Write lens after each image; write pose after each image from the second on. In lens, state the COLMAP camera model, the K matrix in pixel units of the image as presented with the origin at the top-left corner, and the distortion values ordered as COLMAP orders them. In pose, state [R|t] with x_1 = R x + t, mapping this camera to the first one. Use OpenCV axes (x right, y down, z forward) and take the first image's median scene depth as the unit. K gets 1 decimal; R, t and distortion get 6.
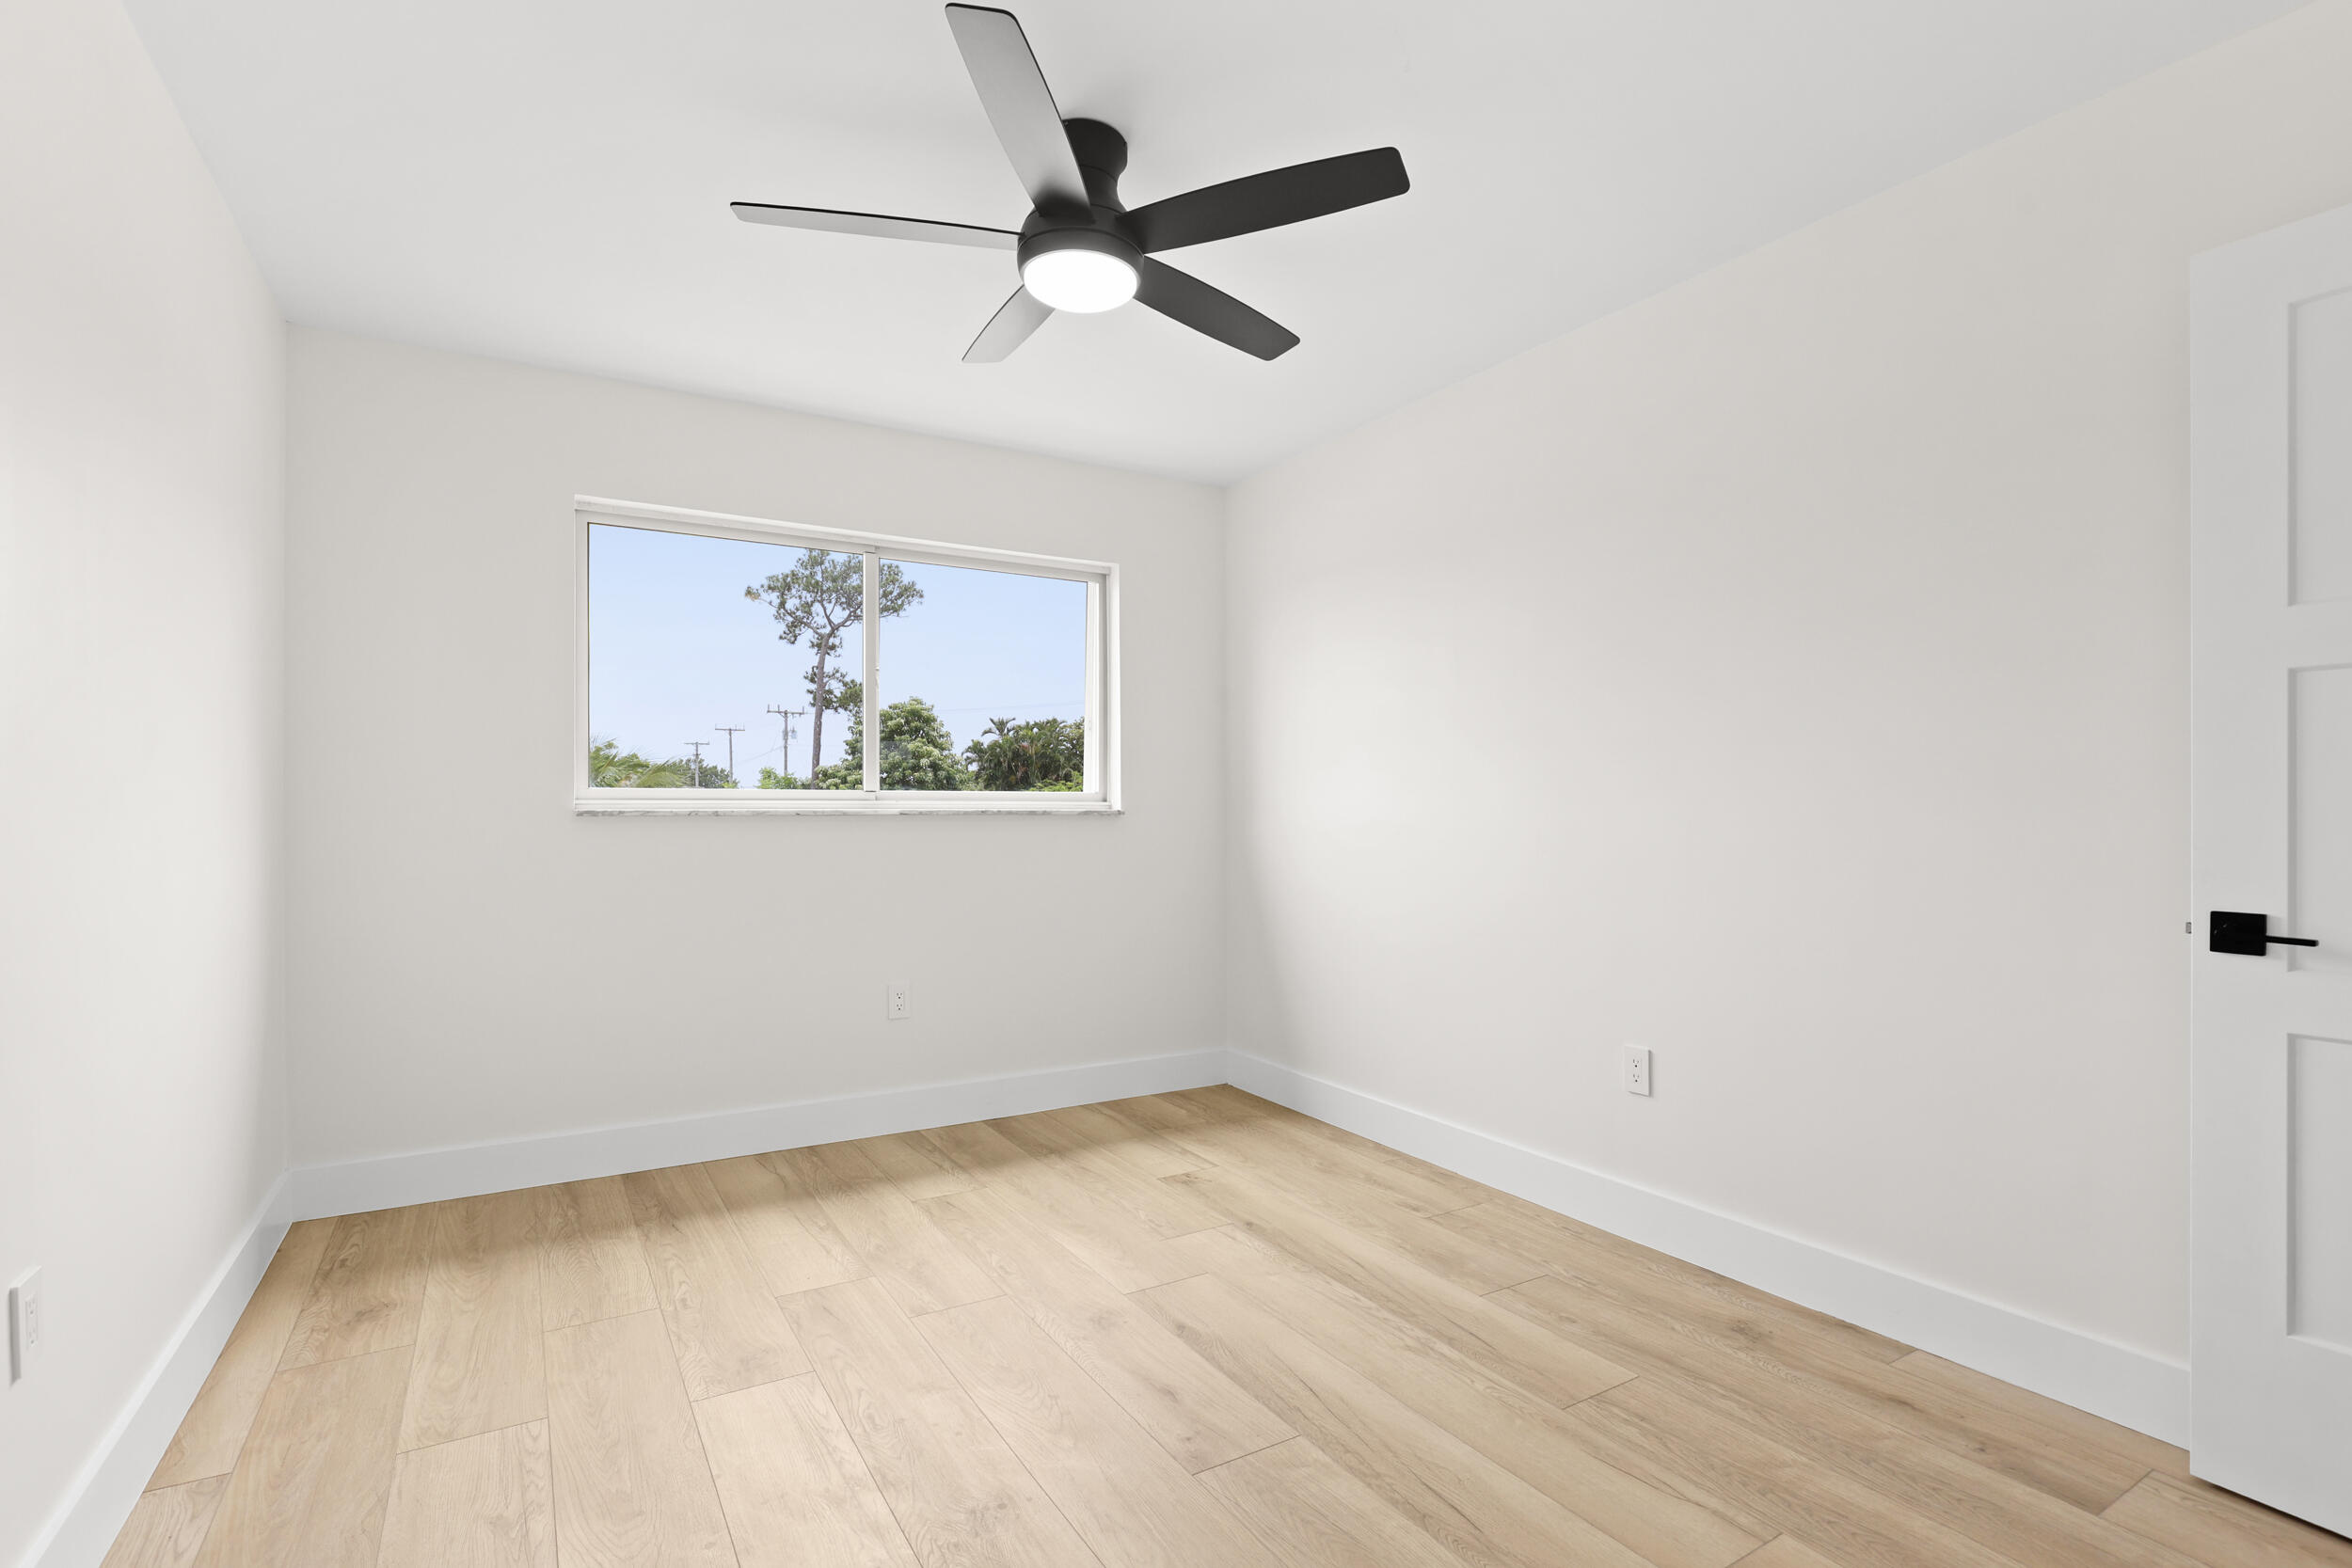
lens RADIAL K [[1113.0, 0, 1174.1], [0, 1113.0, 822.4], [0, 0, 1]] dist [-0.001535, -0.000295]
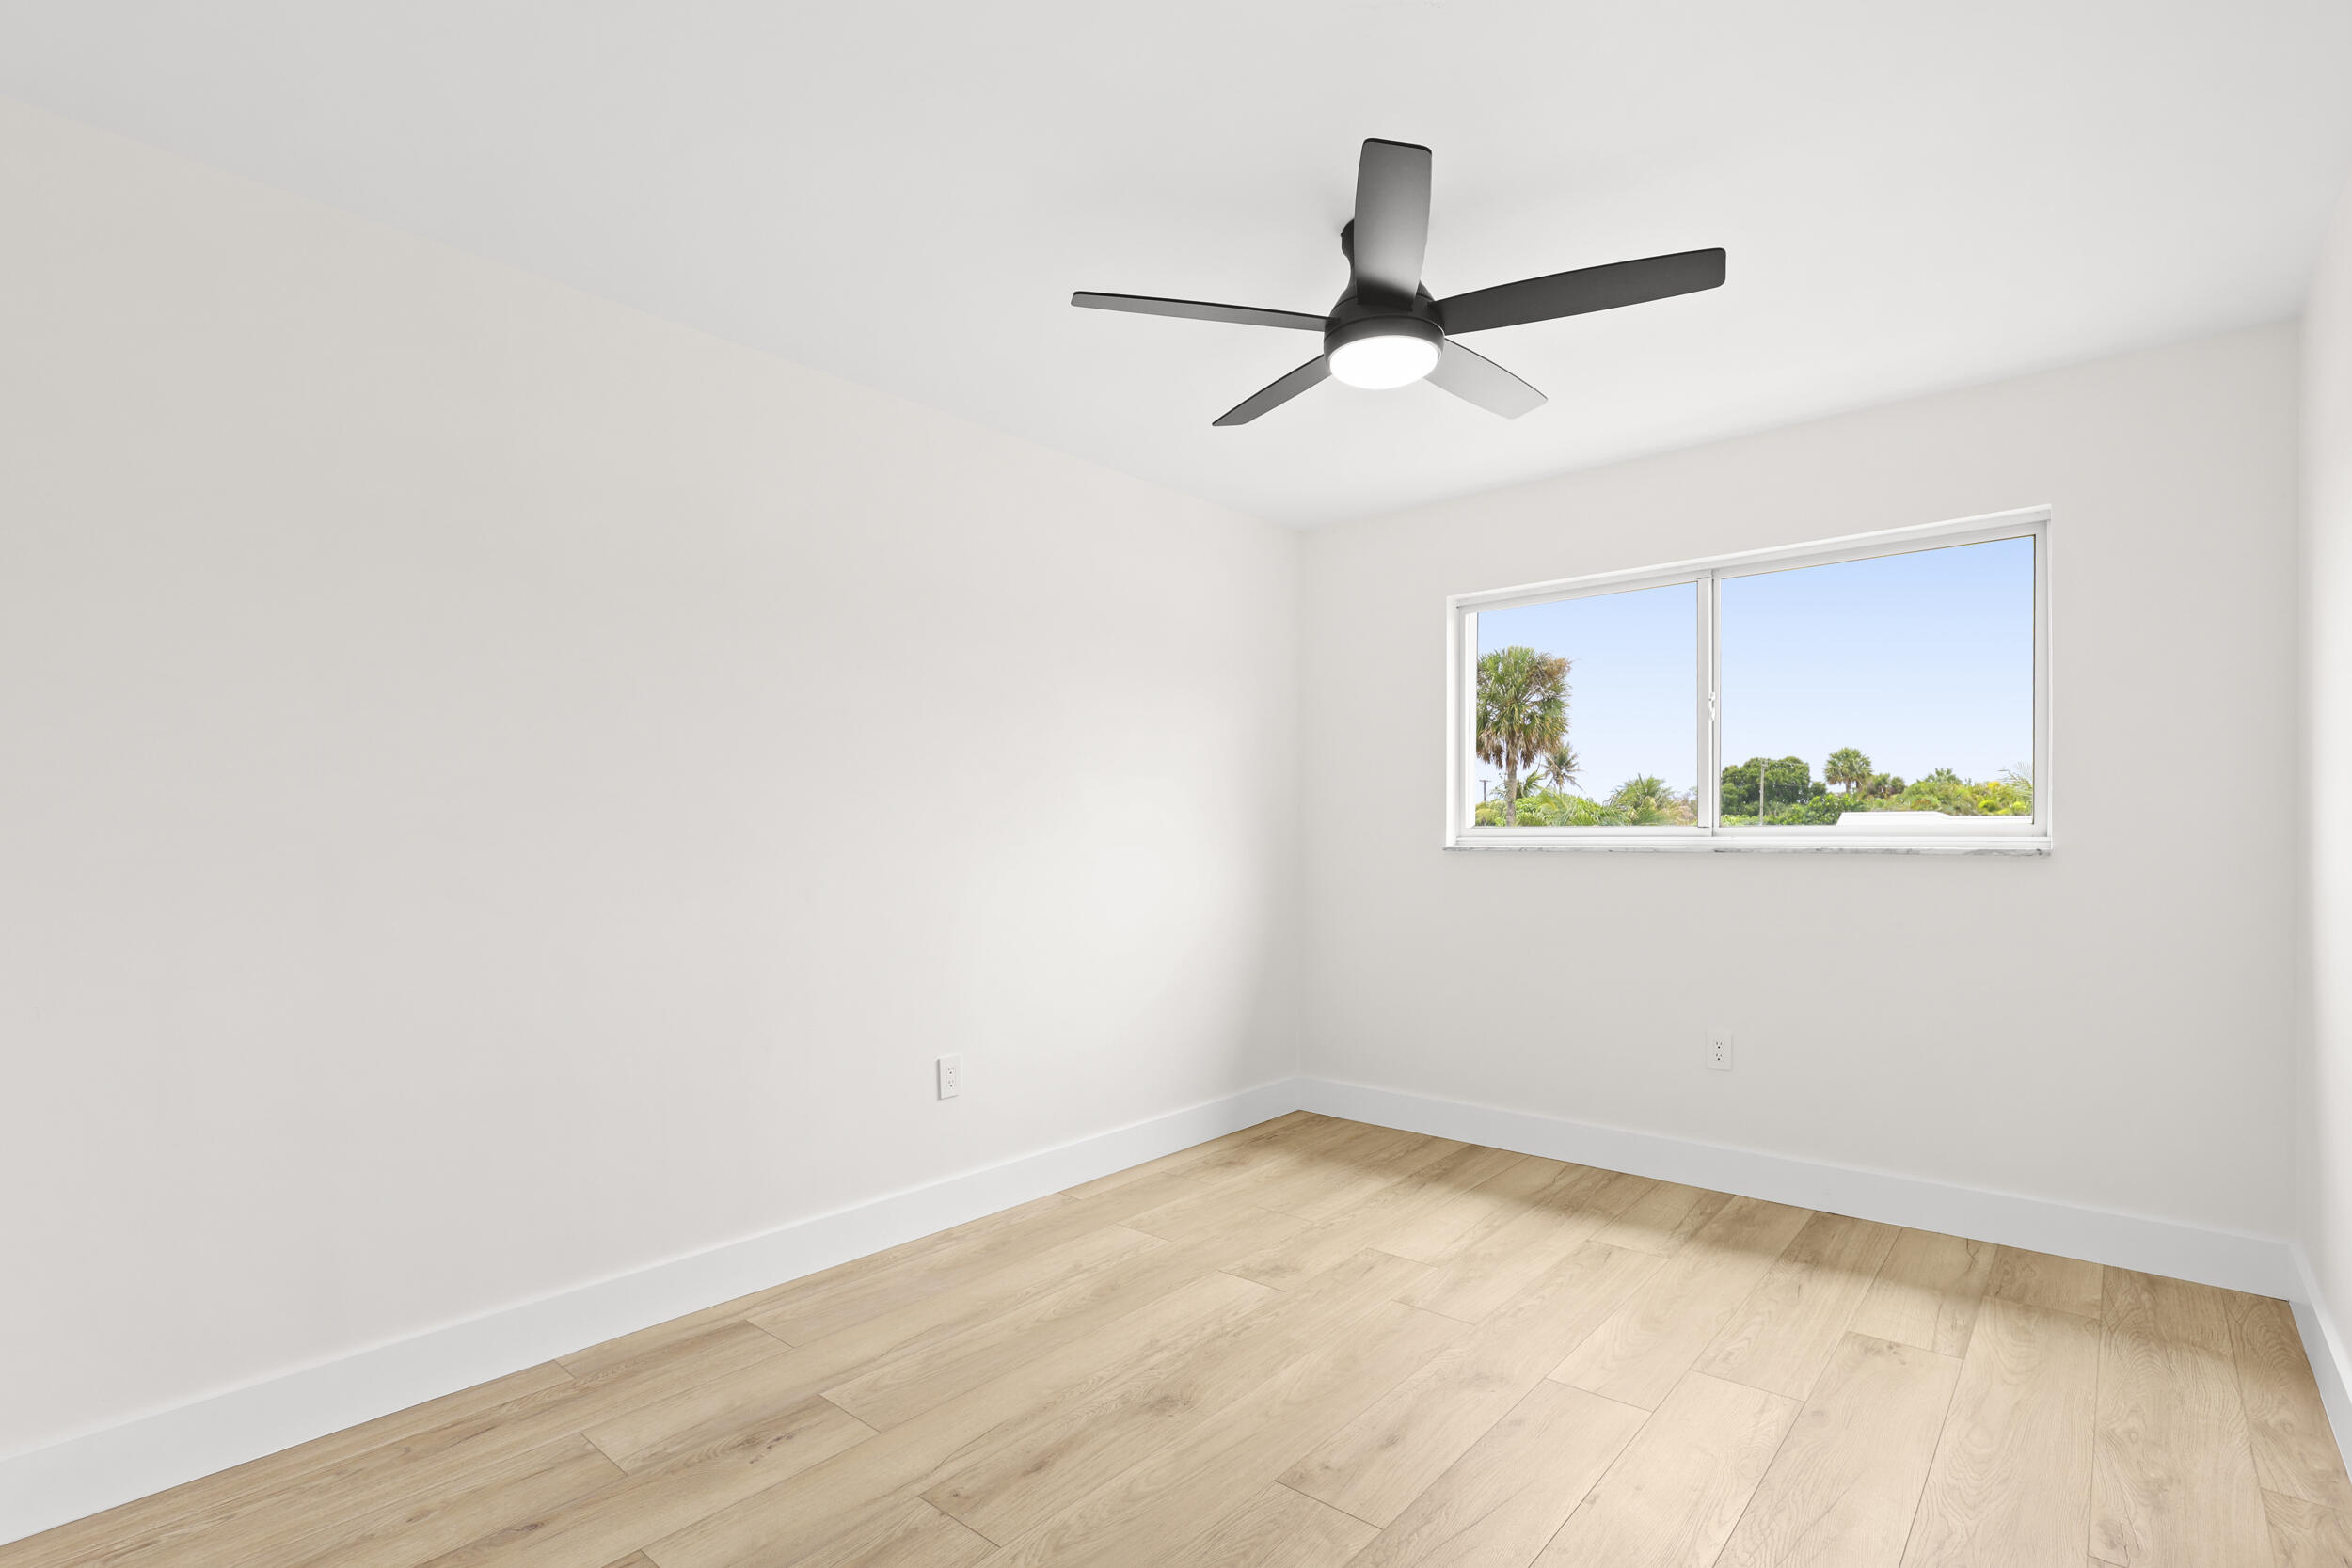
lens RADIAL K [[1091.1, 0, 1186.6], [0, 1091.1, 847.5], [0, 0, 1]] dist [-0.000092, 0.000079]
pose [[0.322539, 0.009697, -0.946506, 0.622176], [-0.002617, 0.999953, 0.009352, -0.023674], [0.946552, -0.000539, 0.322550, 0.364425]]
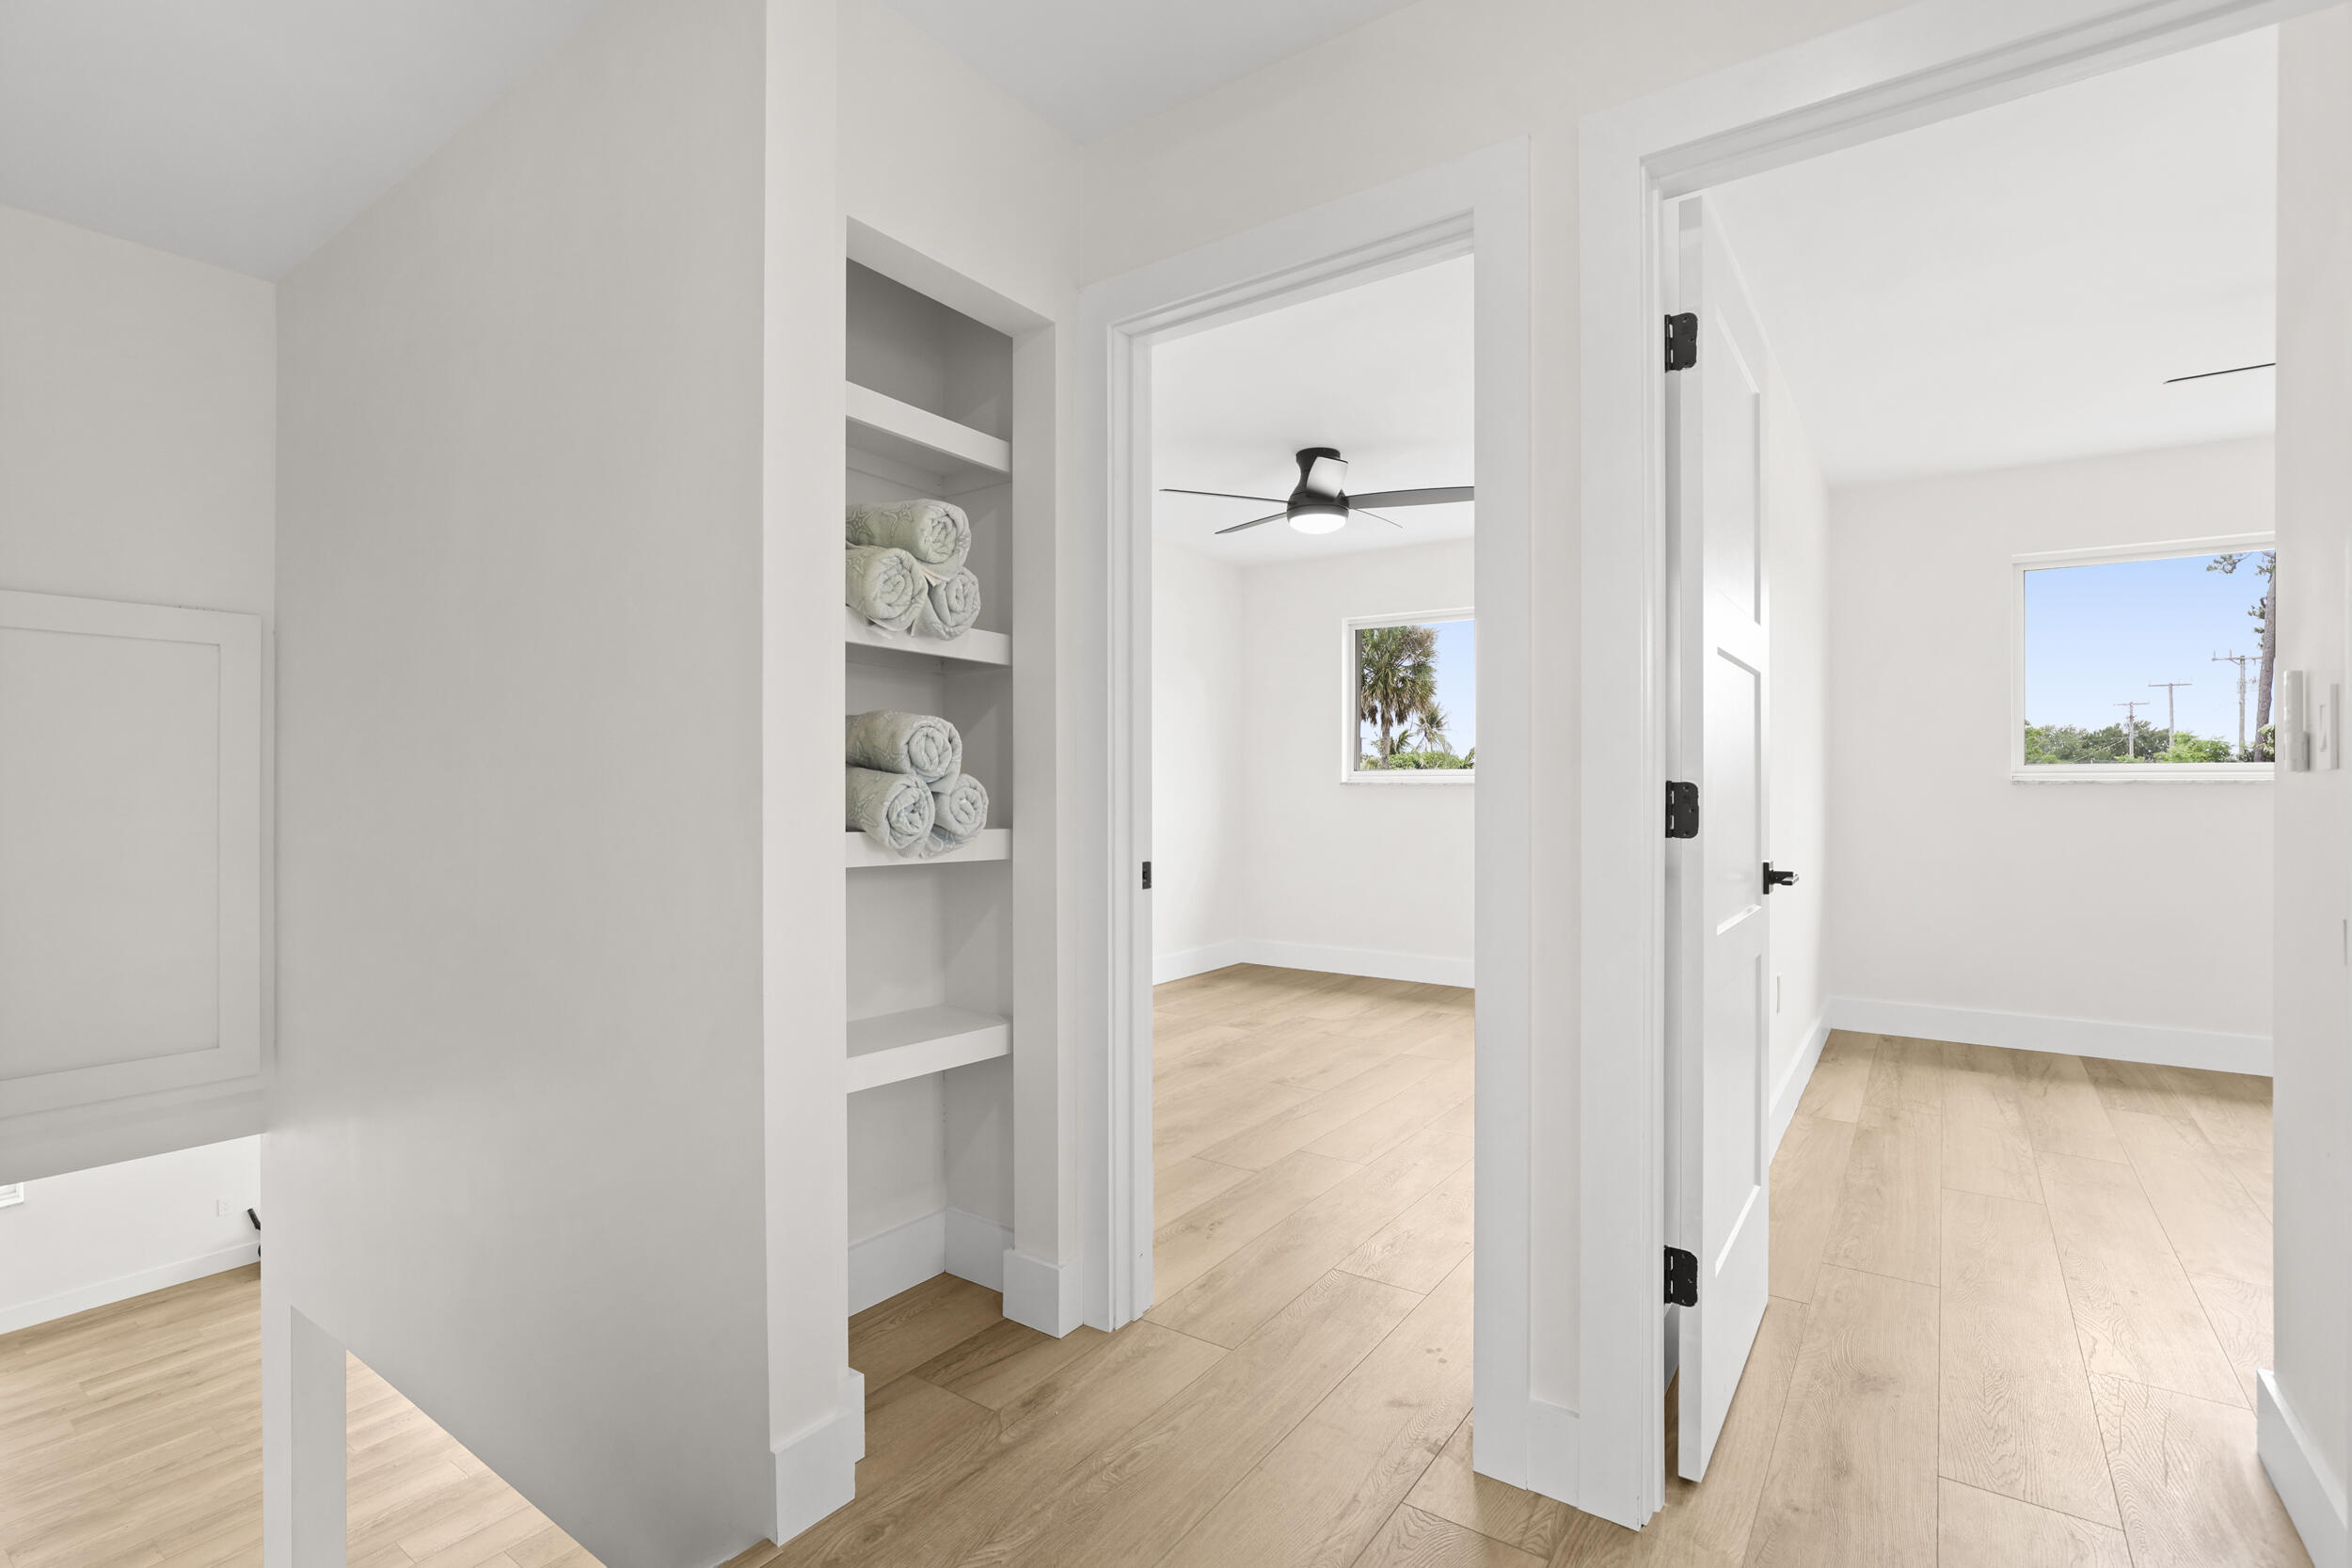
lens RADIAL K [[1089.1, 0, 1176.0], [0, 1089.1, 784.0], [0, 0, 1]] dist [-0.001155, 0.000014]
pose [[0.414245, -0.004636, -0.910154, 1.204178], [-0.006072, 0.999951, -0.007857, 0.009404], [0.910145, 0.008781, 0.414196, -0.042981]]
